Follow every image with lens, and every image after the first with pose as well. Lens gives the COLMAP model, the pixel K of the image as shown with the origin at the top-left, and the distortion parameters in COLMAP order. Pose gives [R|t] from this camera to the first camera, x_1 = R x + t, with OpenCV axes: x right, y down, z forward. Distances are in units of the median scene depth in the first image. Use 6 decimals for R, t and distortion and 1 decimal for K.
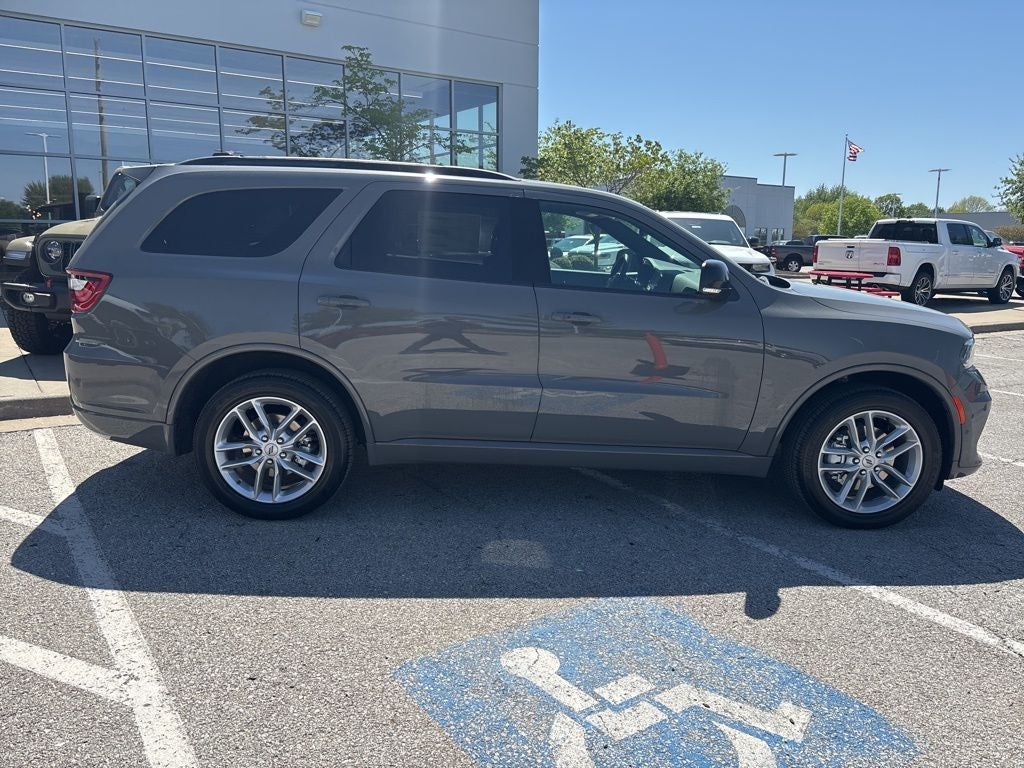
lens RADIAL K [[781.2, 0, 508.8], [0, 781.2, 378.3], [0, 0, 1]] dist [0.023808, -0.012001]
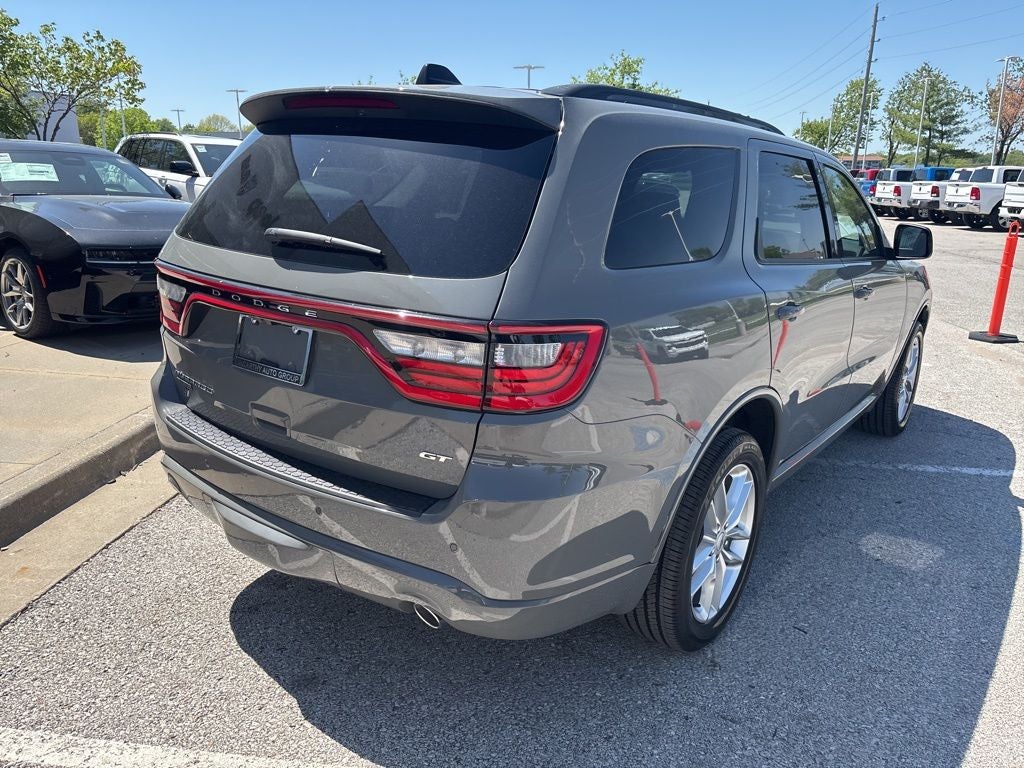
lens RADIAL K [[771.7, 0, 512.0], [0, 771.7, 384.0], [0, 0, 1]] dist [0.085225, -0.112236]
pose [[0.636498, -0.208566, 0.742543, -0.893914], [0.126212, 0.977931, 0.166496, -0.178304], [-0.760881, -0.012257, 0.648775, 0.700128]]
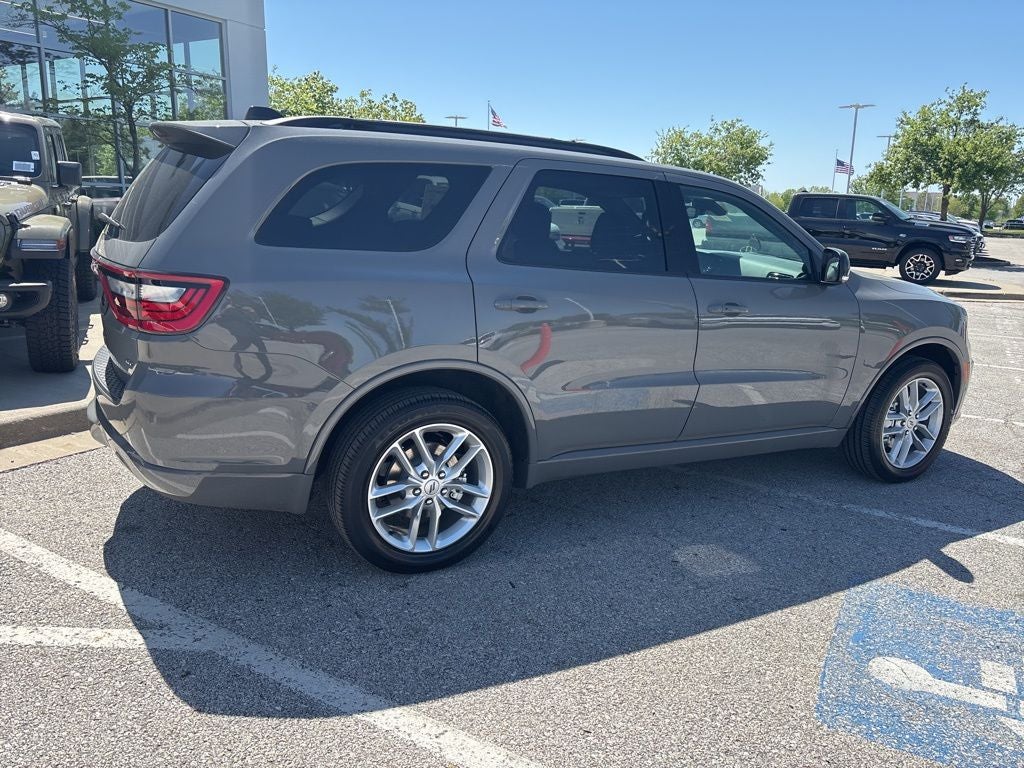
lens RADIAL K [[771.7, 0, 512.0], [0, 771.7, 384.0], [0, 0, 1]] dist [0.085225, -0.112236]
pose [[0.900879, -0.085375, 0.425591, -0.563800], [0.059353, 0.995486, 0.074062, -0.071410], [-0.429993, -0.041461, 0.901880, 0.237352]]
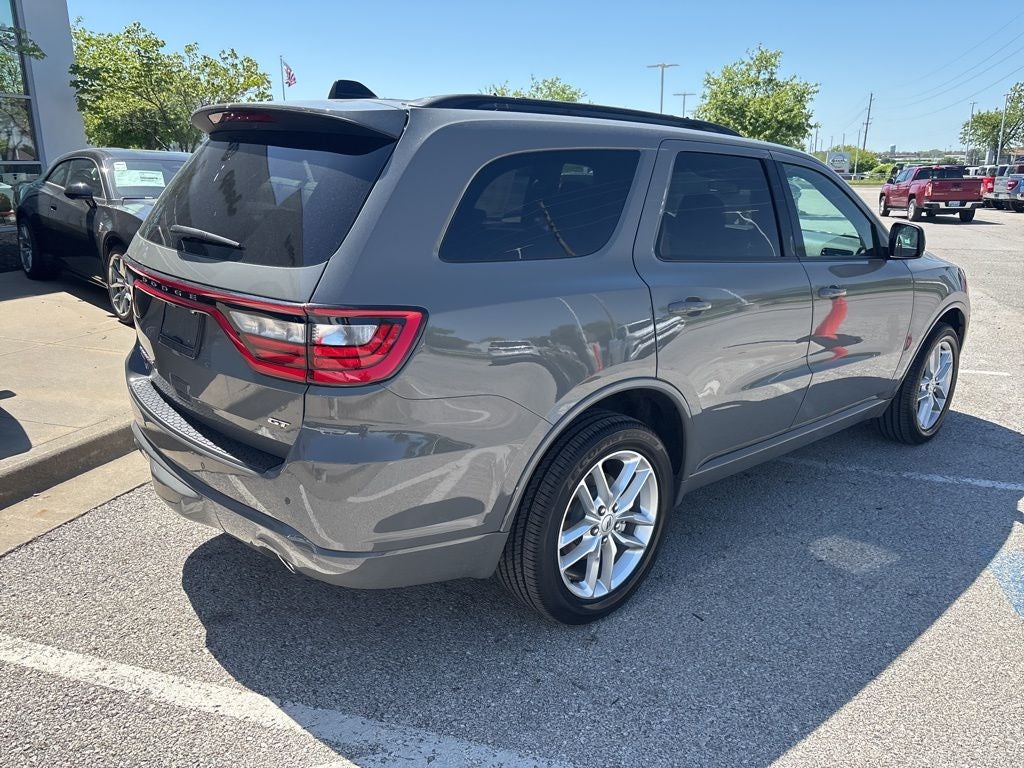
lens RADIAL K [[771.7, 0, 512.0], [0, 771.7, 384.0], [0, 0, 1]] dist [0.085225, -0.112236]
pose [[0.764828, -0.182817, 0.617751, -0.787993], [0.118989, 0.982480, 0.143437, -0.147003], [-0.633151, -0.036199, 0.773182, 0.509660]]
